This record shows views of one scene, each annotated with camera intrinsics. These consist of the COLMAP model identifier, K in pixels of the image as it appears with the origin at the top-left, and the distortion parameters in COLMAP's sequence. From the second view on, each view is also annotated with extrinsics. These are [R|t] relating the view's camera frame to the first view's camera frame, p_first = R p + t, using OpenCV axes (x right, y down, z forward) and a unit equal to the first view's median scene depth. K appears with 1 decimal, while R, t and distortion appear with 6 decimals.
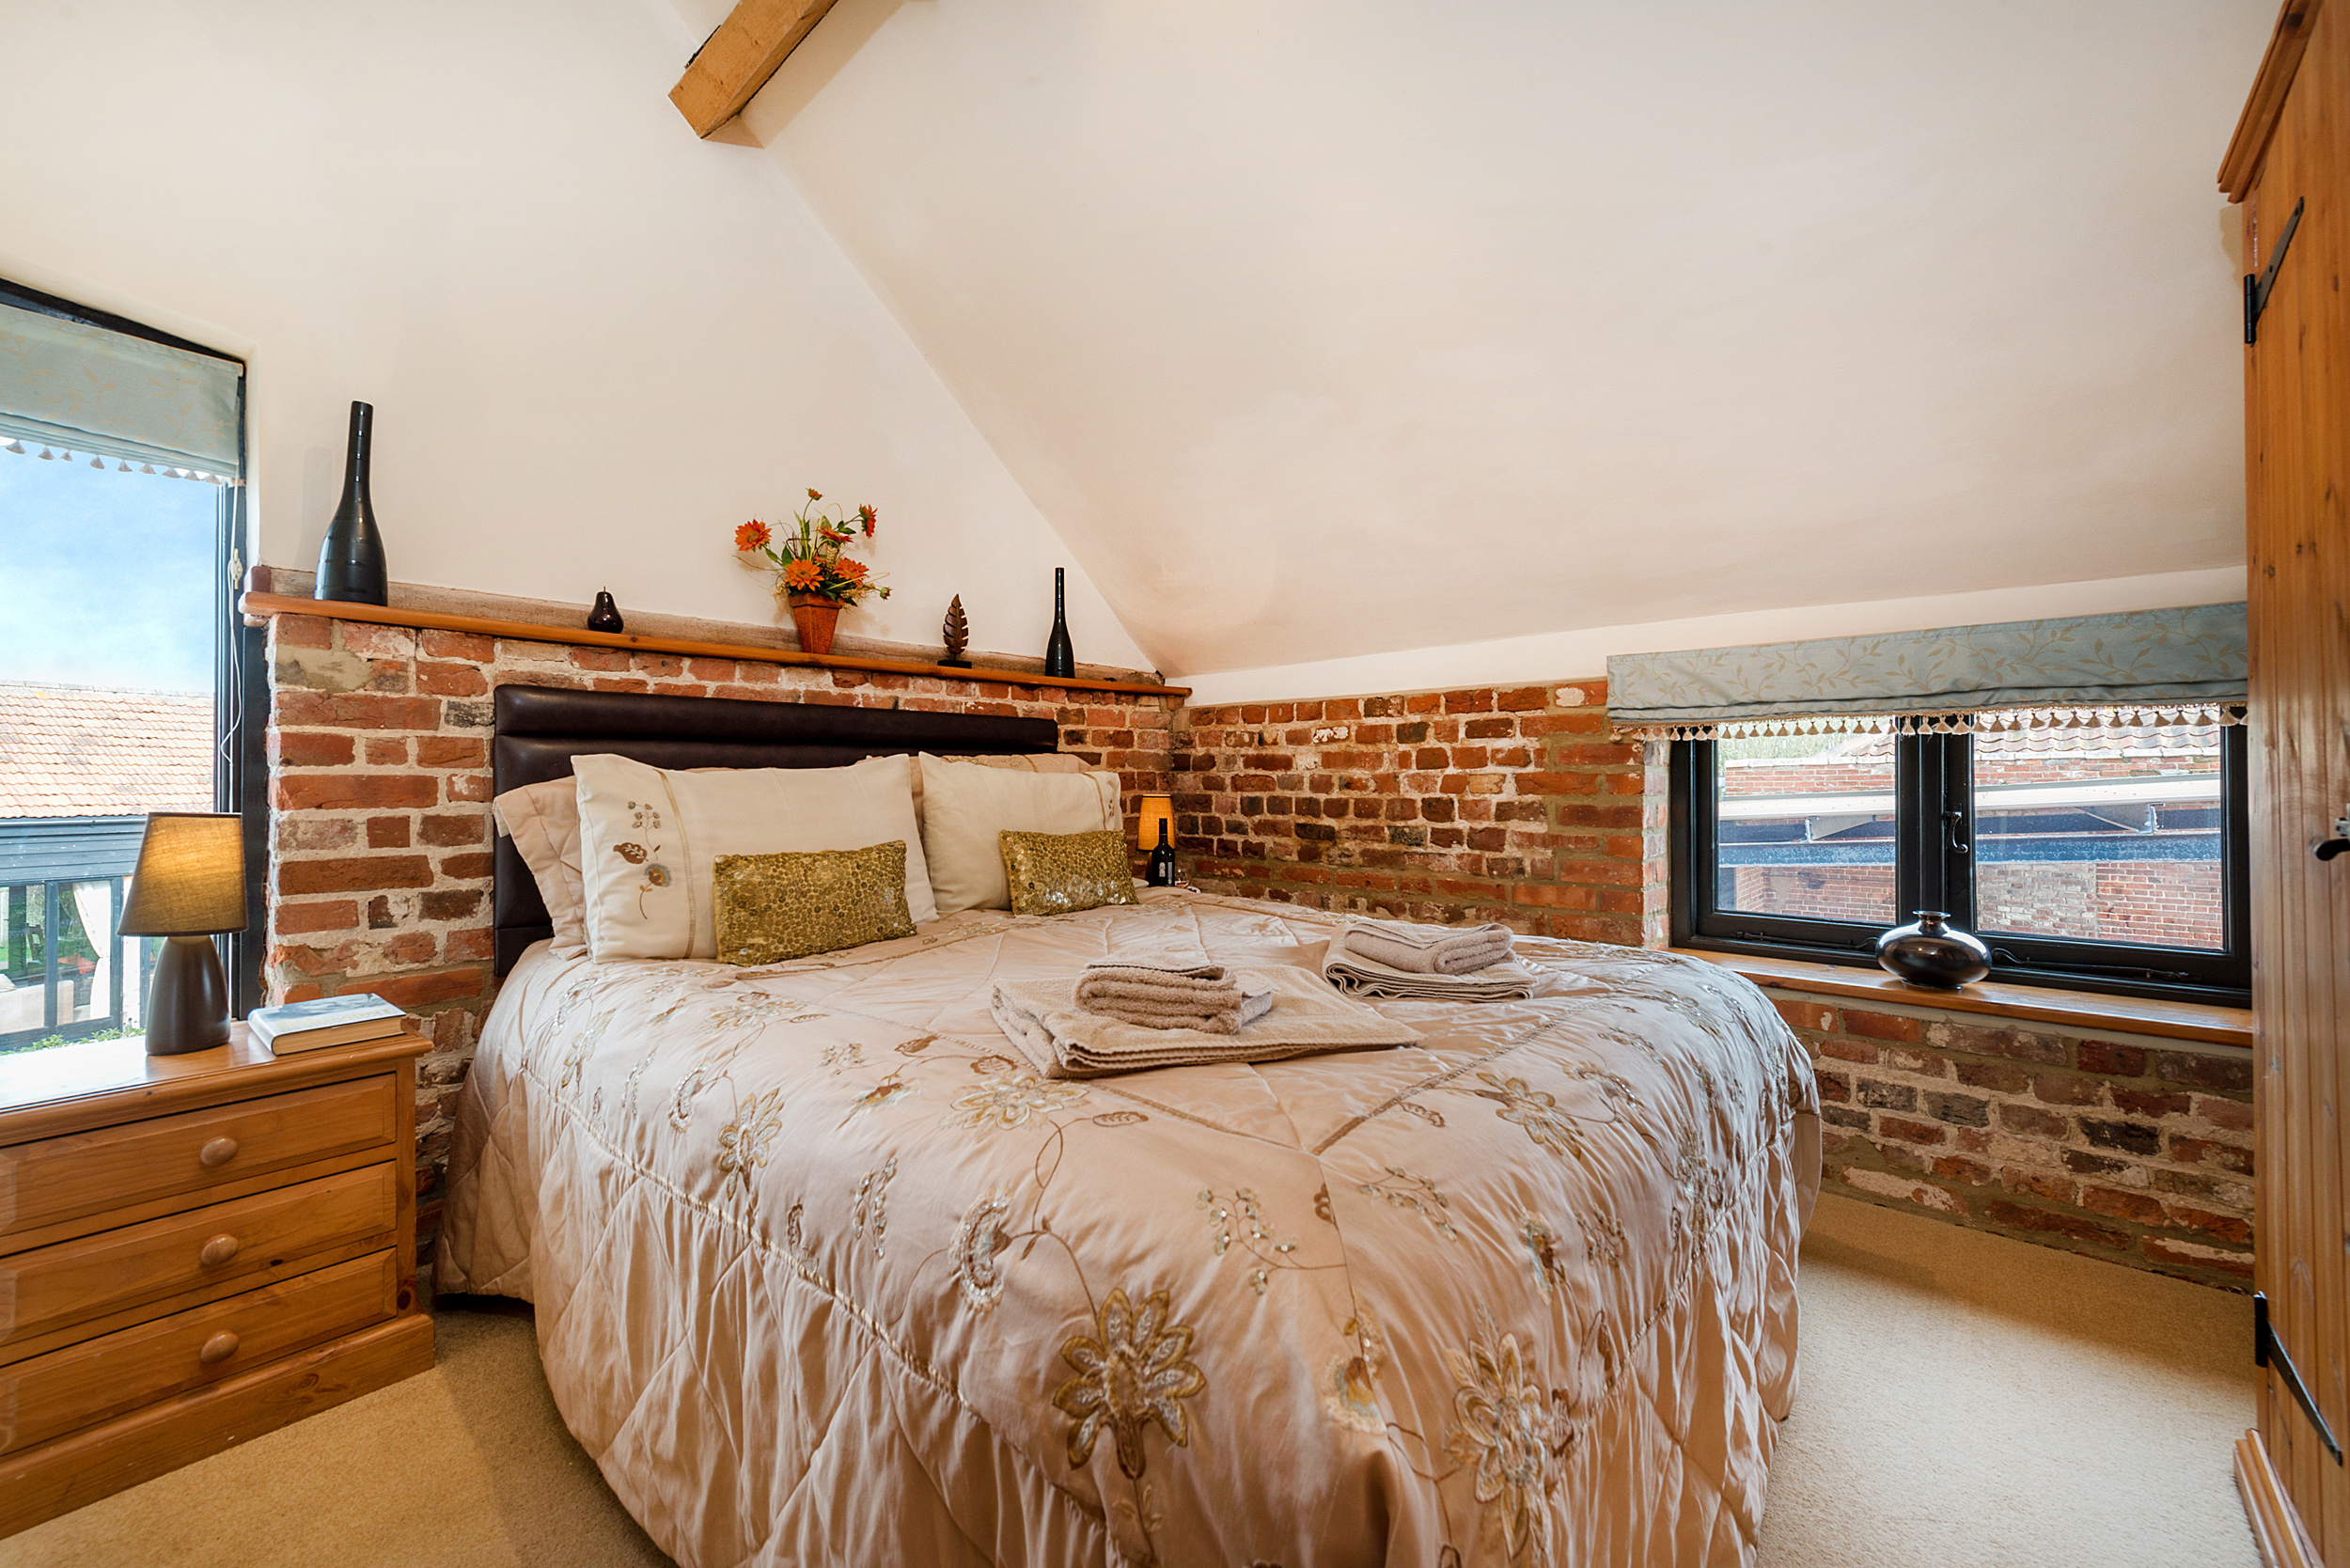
lens RADIAL K [[921.2, 0, 1176.0], [0, 921.2, 779.0], [0, 0, 1]] dist [0.009928, -0.000563]
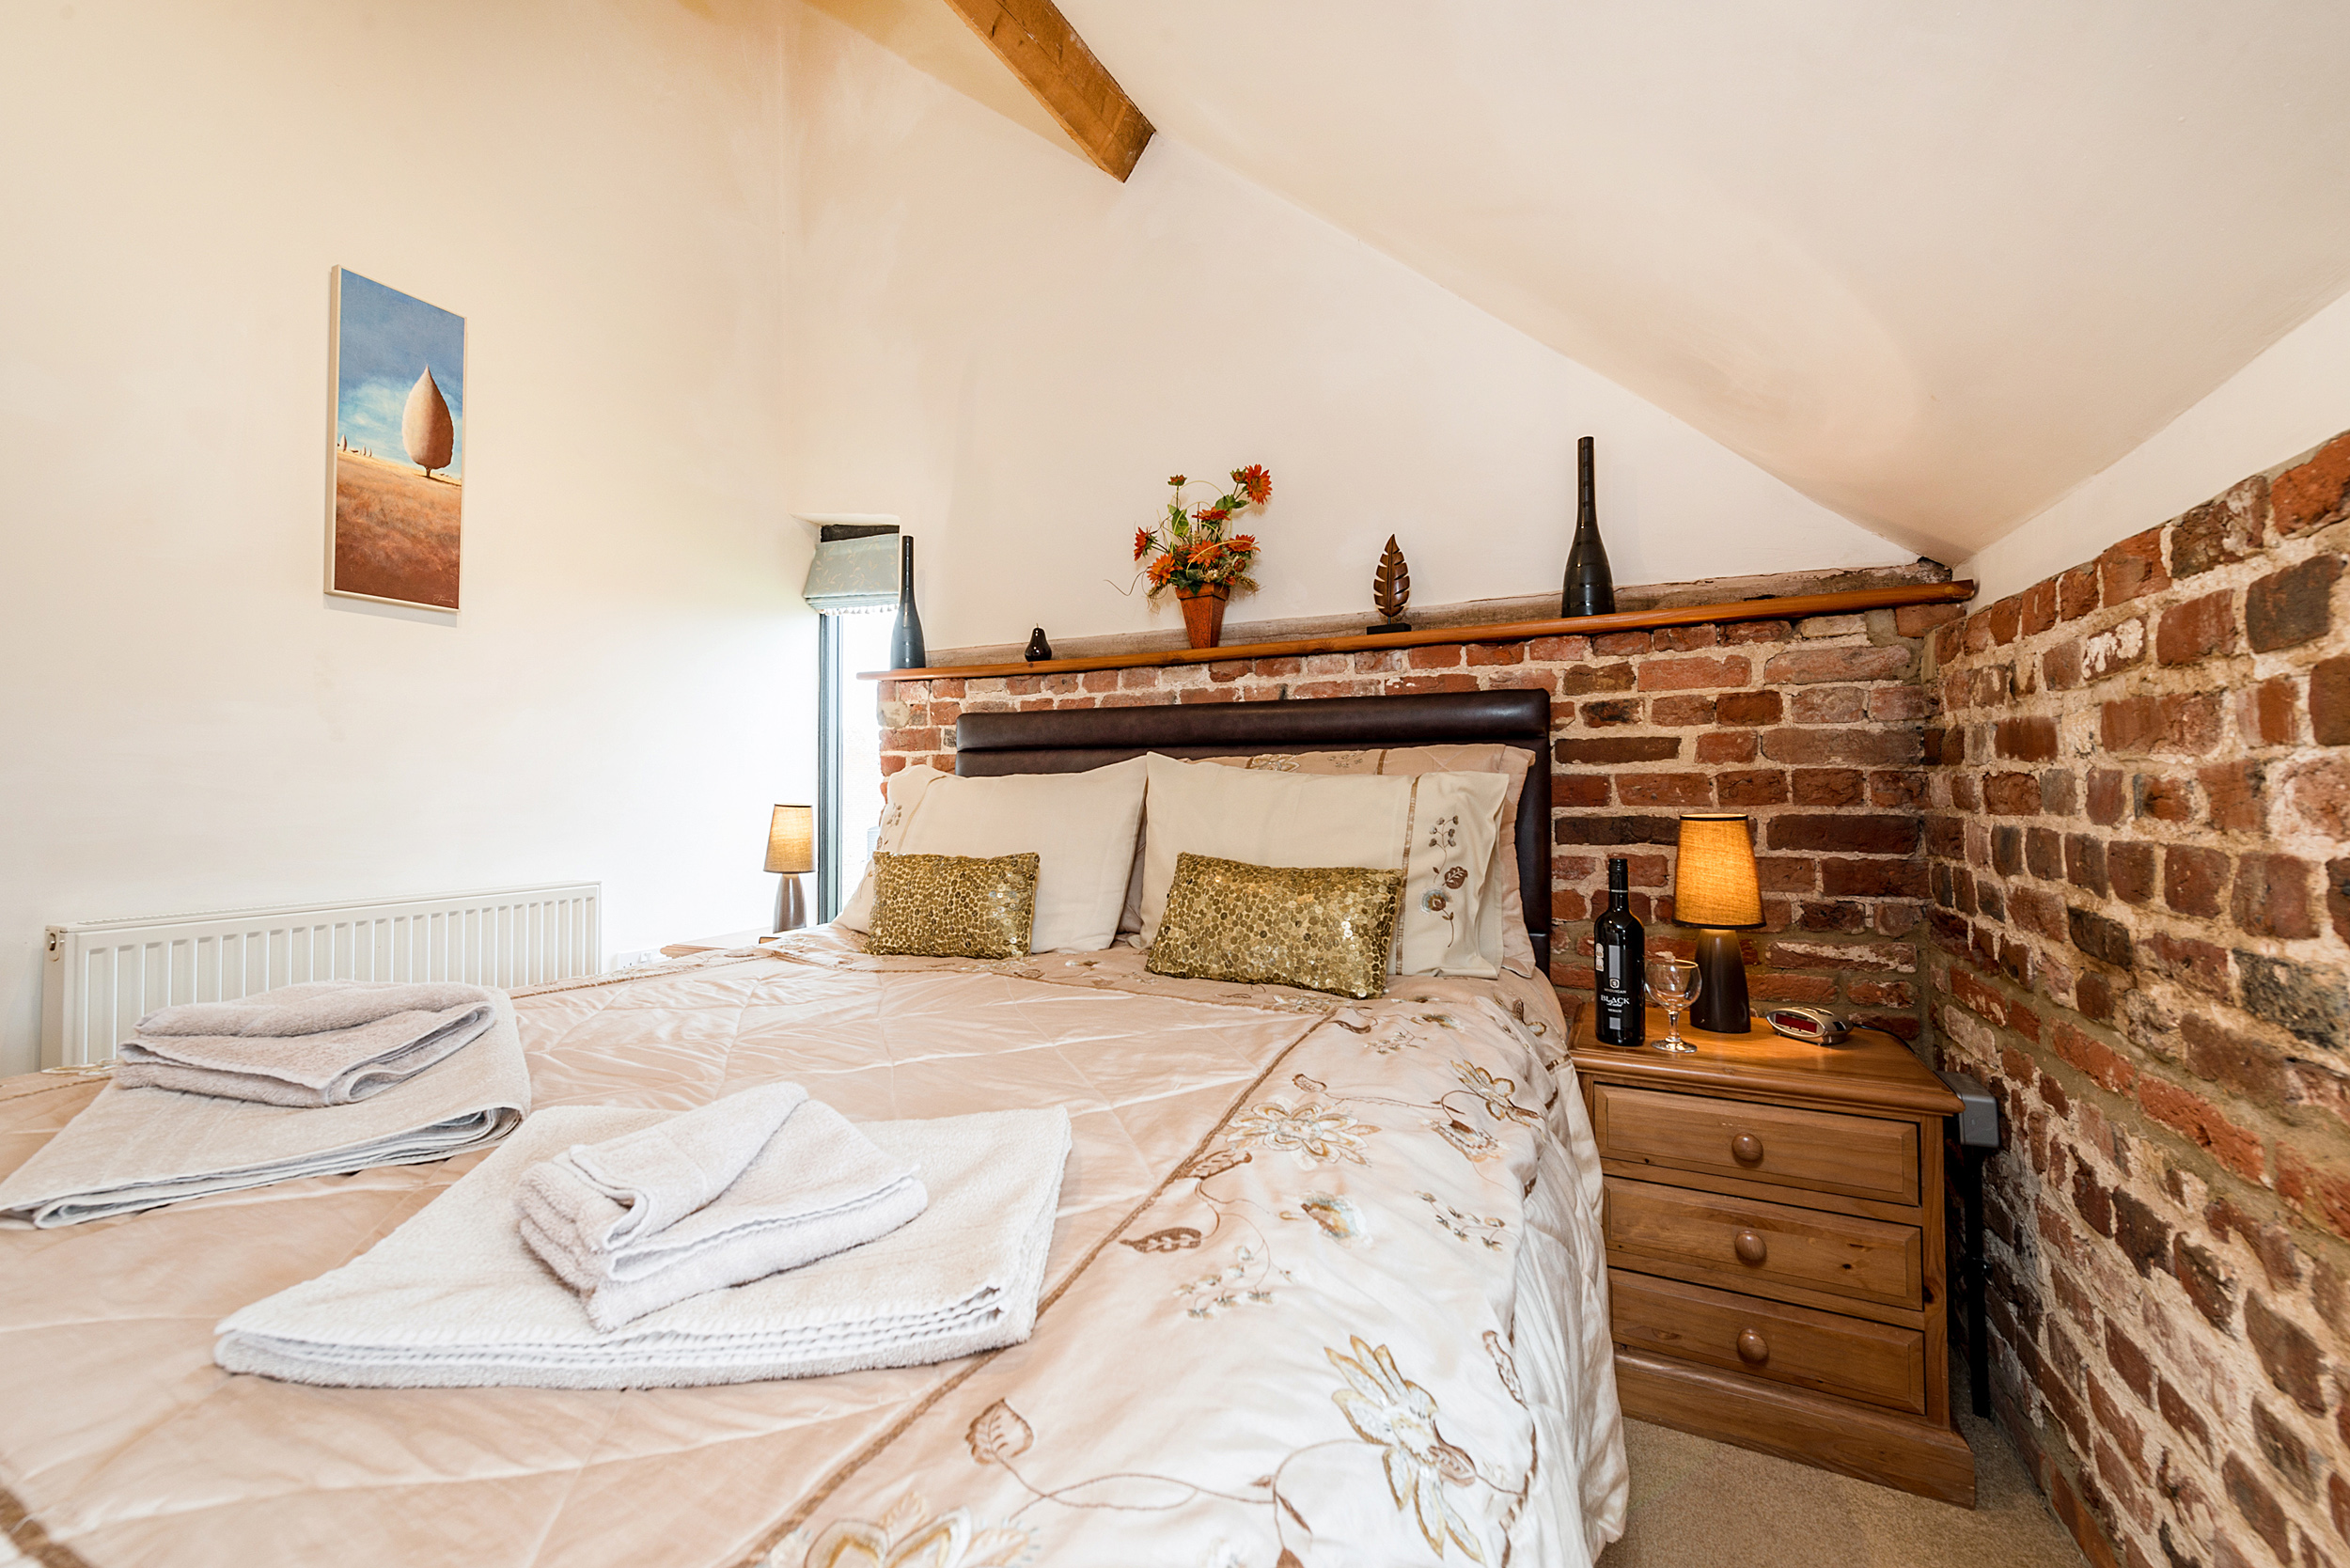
lens RADIAL K [[921.2, 0, 1176.0], [0, 921.2, 779.0], [0, 0, 1]] dist [0.009928, -0.000563]
pose [[0.274149, -0.005212, -0.961673, 0.411173], [0.002388, 0.999986, -0.004738, -0.000696], [0.961684, -0.000998, 0.274158, 0.603878]]
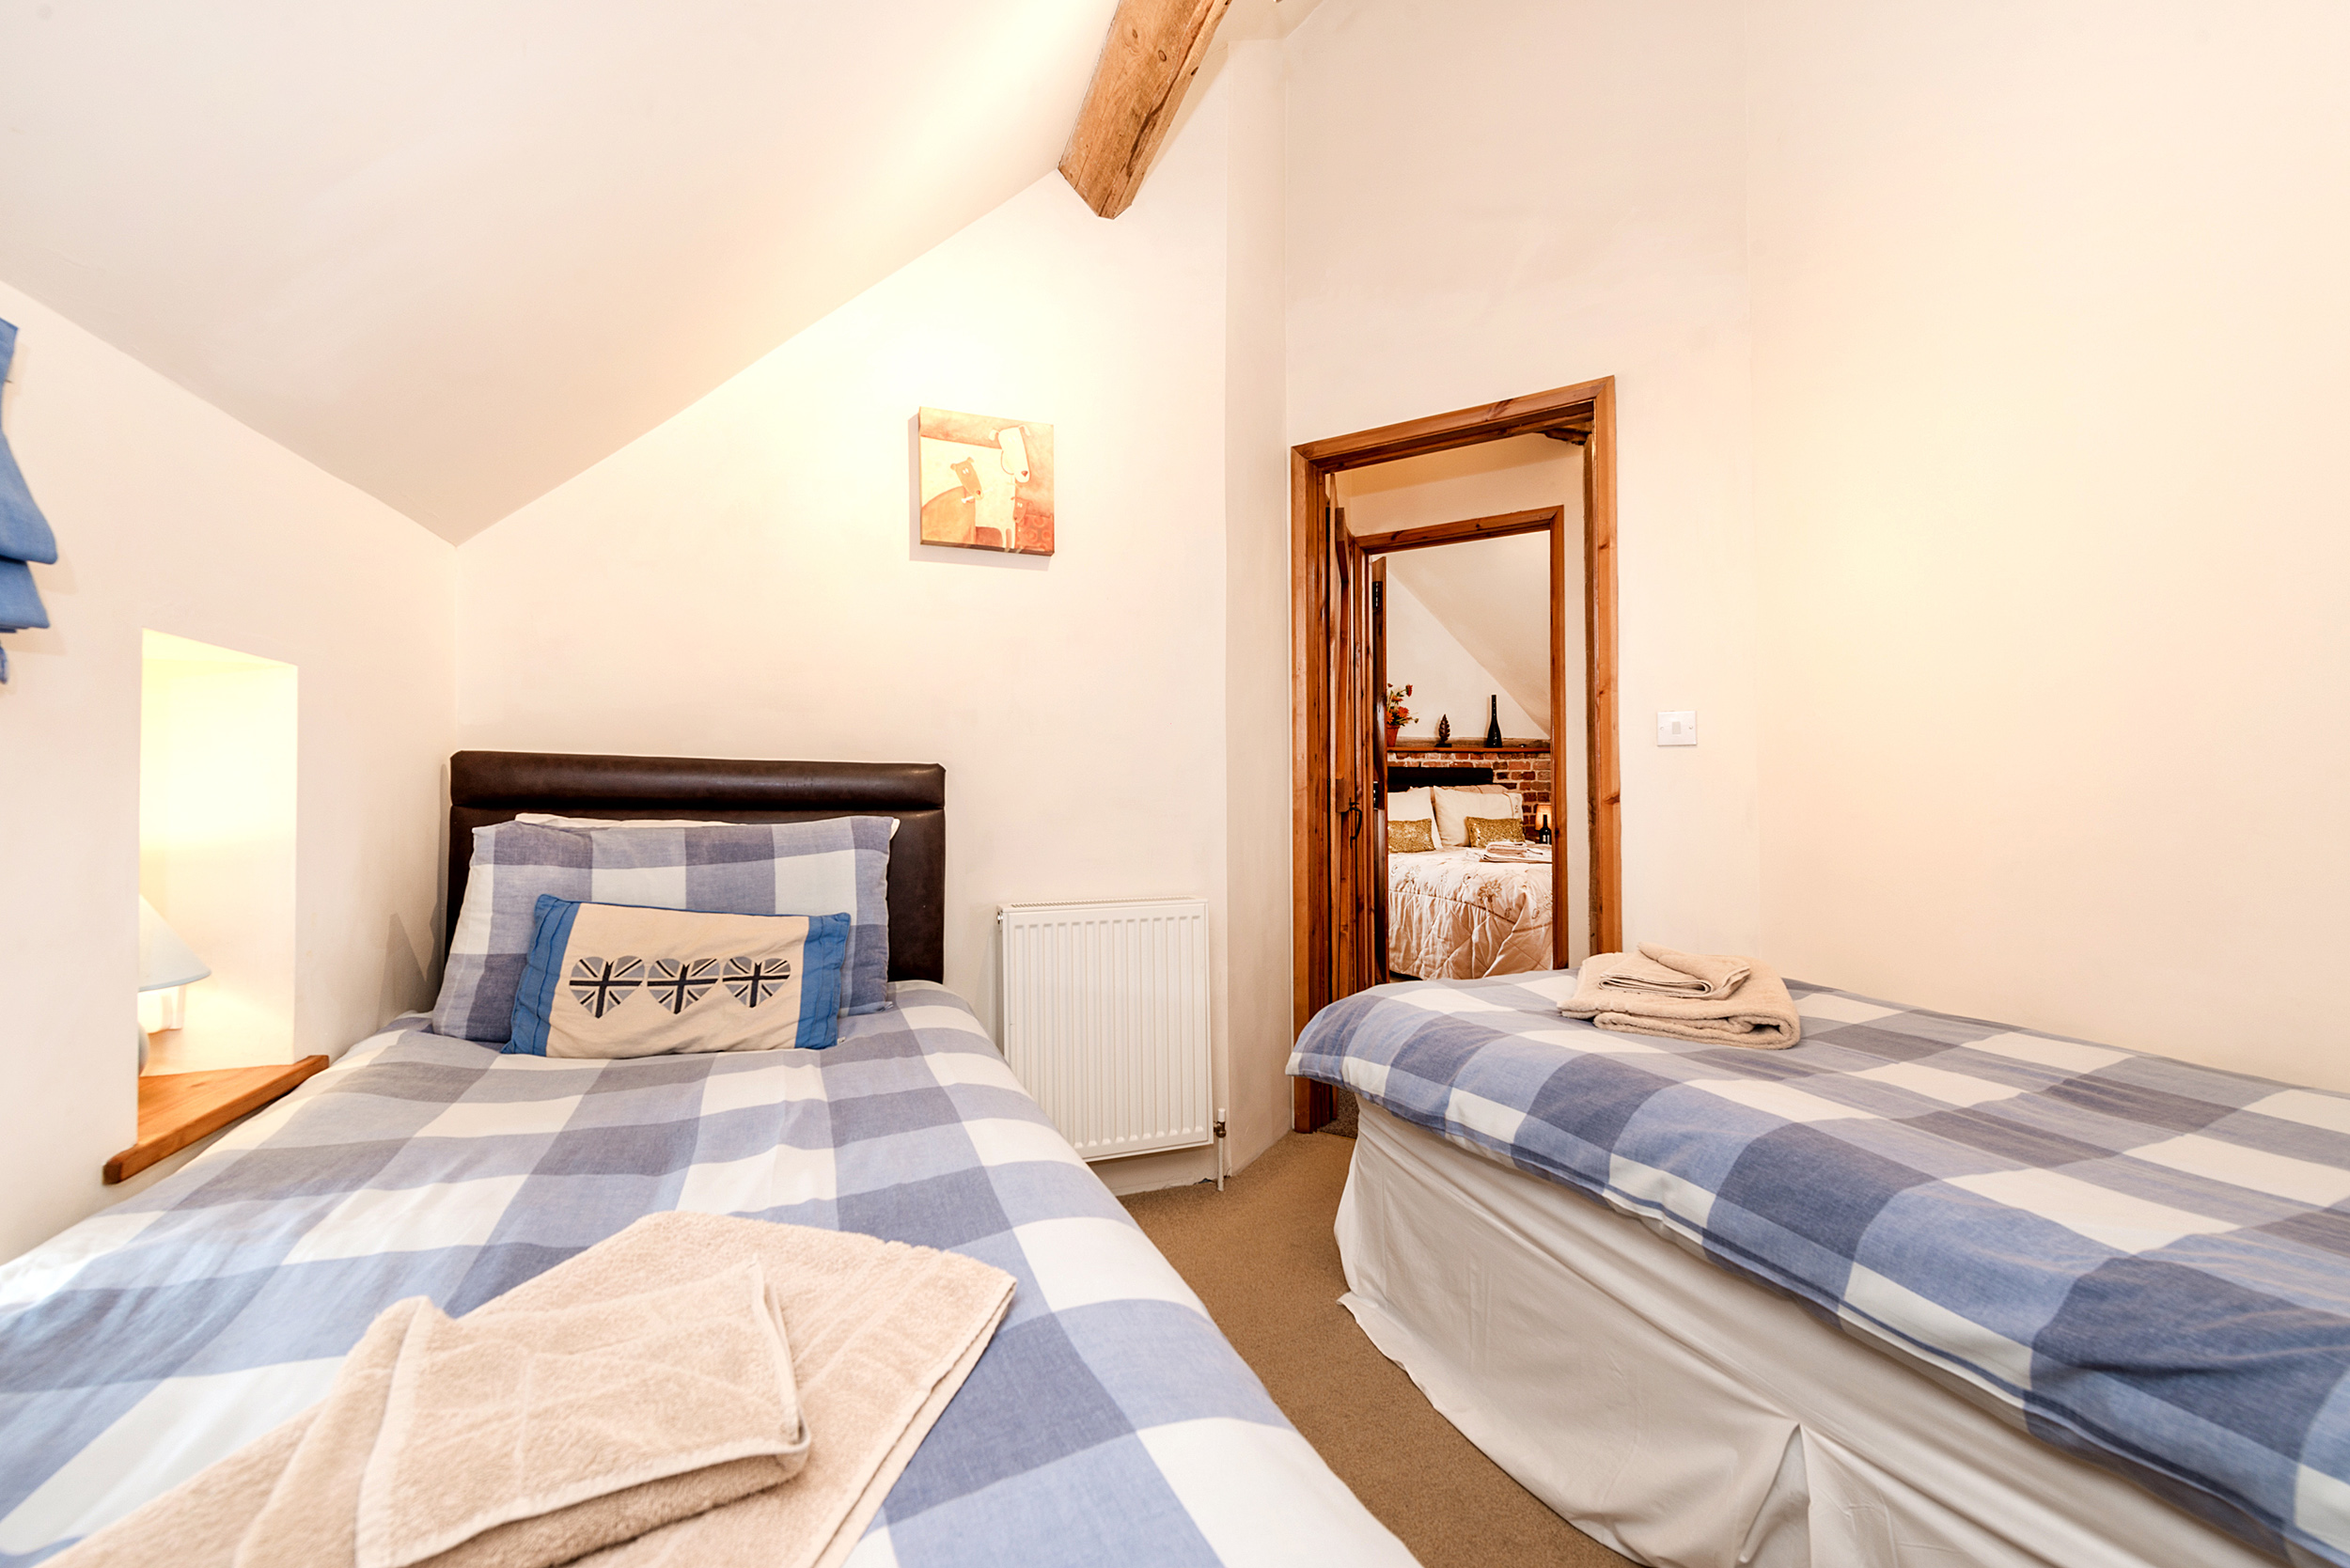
lens RADIAL K [[921.2, 0, 1176.0], [0, 921.2, 779.0], [0, 0, 1]] dist [0.009928, -0.000563]
pose [[0.883744, -0.011548, -0.467829, 0.223685], [0.002489, 0.999797, -0.019977, 0.001419], [0.467965, 0.016490, 0.883593, -1.239213]]
